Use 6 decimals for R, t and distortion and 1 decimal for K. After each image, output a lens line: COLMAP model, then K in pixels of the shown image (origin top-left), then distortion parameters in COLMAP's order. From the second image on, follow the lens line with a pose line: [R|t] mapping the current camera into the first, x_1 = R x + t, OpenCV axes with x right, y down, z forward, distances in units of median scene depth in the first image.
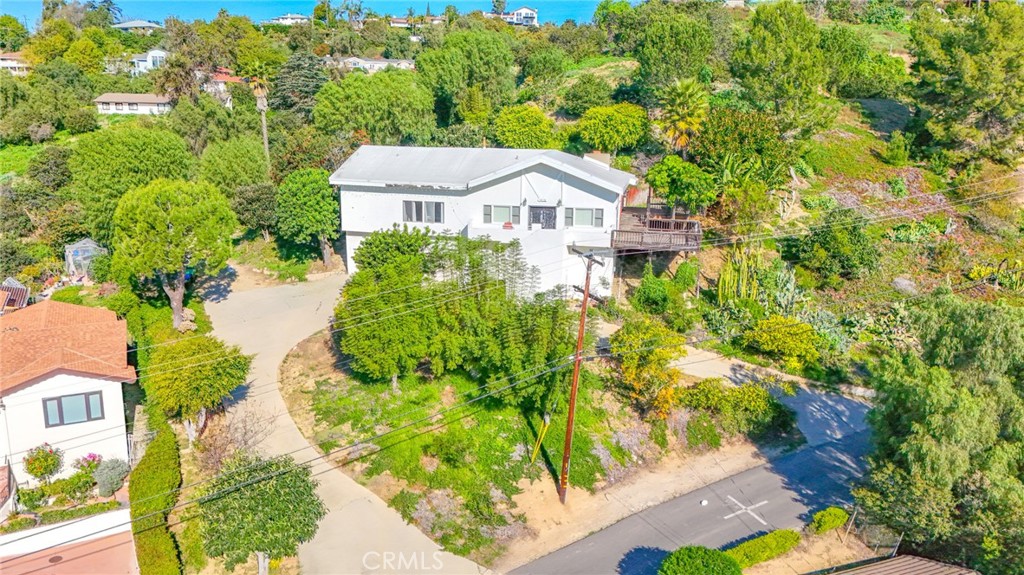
lens RADIAL K [[751.6, 0, 512.0], [0, 751.6, 287.5], [0, 0, 1]] dist [0.087333, -0.087259]
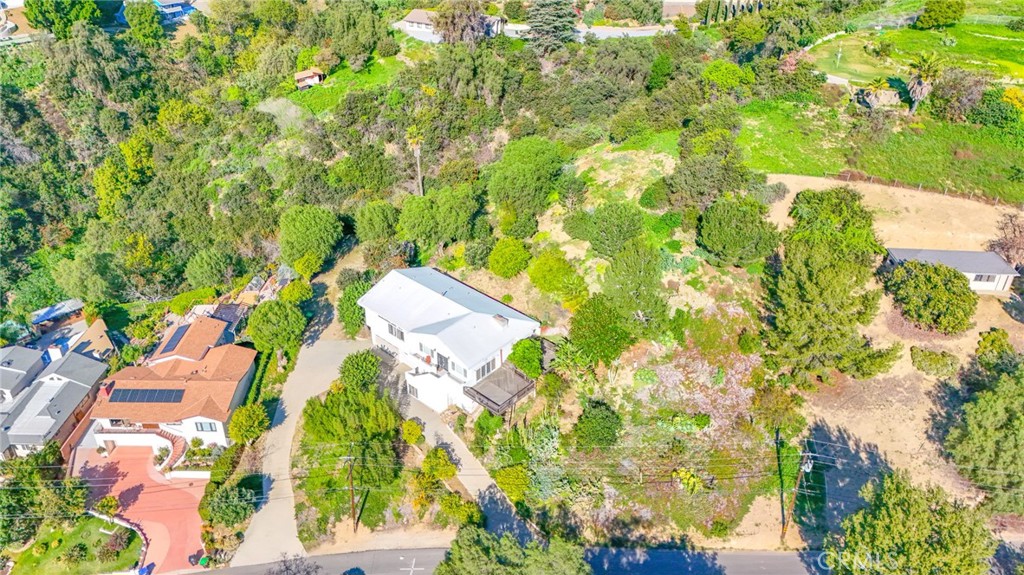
lens RADIAL K [[751.6, 0, 512.0], [0, 751.6, 287.5], [0, 0, 1]] dist [0.087333, -0.087259]
pose [[0.868621, 0.257201, -0.423491, 0.893917], [-0.108868, 0.932901, 0.343284, -0.884926], [0.483368, -0.252079, 0.838338, -0.366528]]
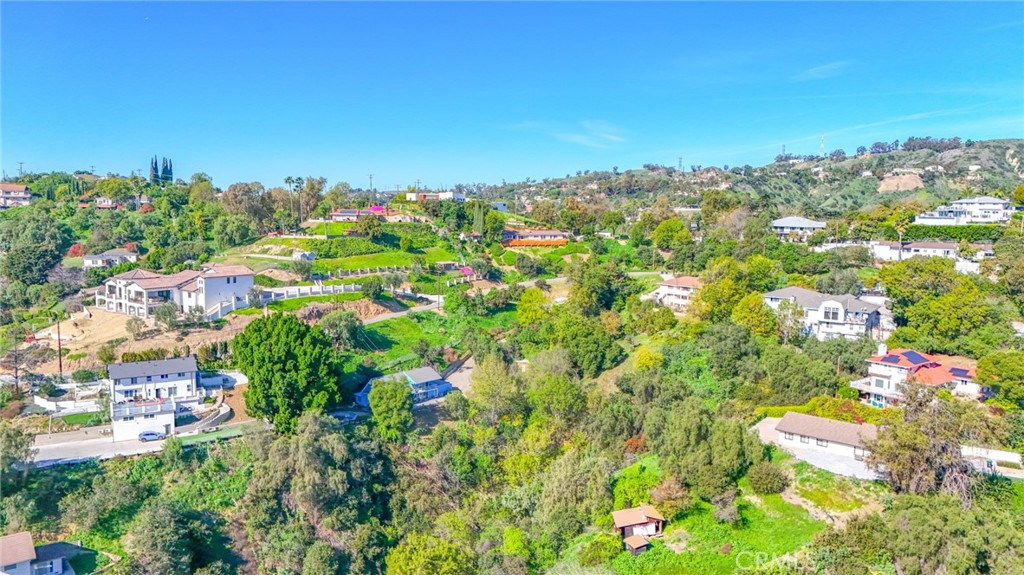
lens RADIAL K [[751.6, 0, 512.0], [0, 751.6, 287.5], [0, 0, 1]] dist [0.087333, -0.087259]
pose [[0.736760, 0.071811, -0.672330, -0.675953], [-0.141489, 0.988704, -0.049445, -0.979494], [0.661185, 0.131556, 0.738598, 0.582925]]
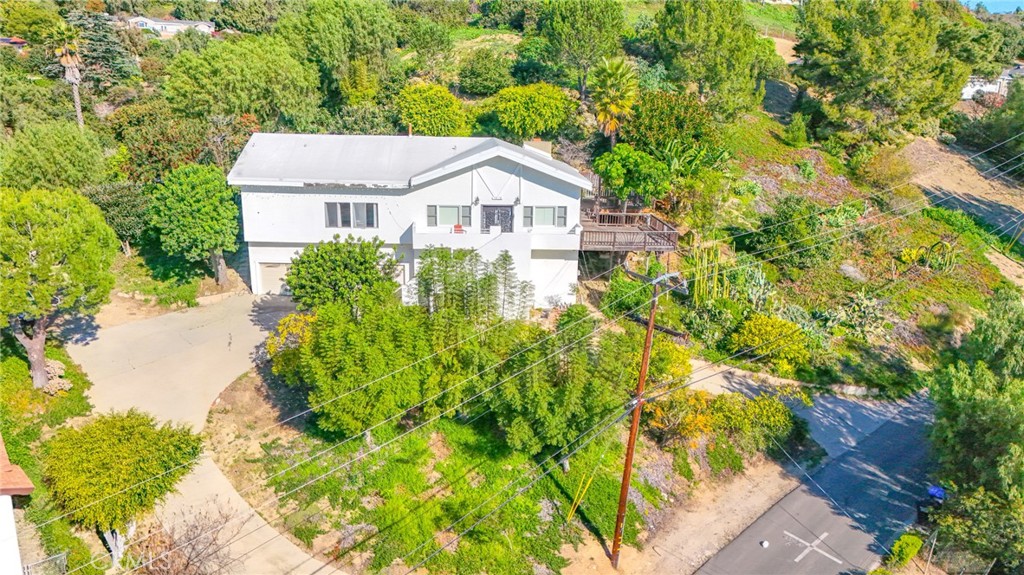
lens RADIAL K [[751.6, 0, 512.0], [0, 751.6, 287.5], [0, 0, 1]] dist [0.087333, -0.087259]
pose [[0.965379, -0.061541, 0.253487, -0.169579], [0.051836, 0.997651, 0.044793, -0.051224], [-0.255648, -0.030102, 0.966301, 0.152873]]
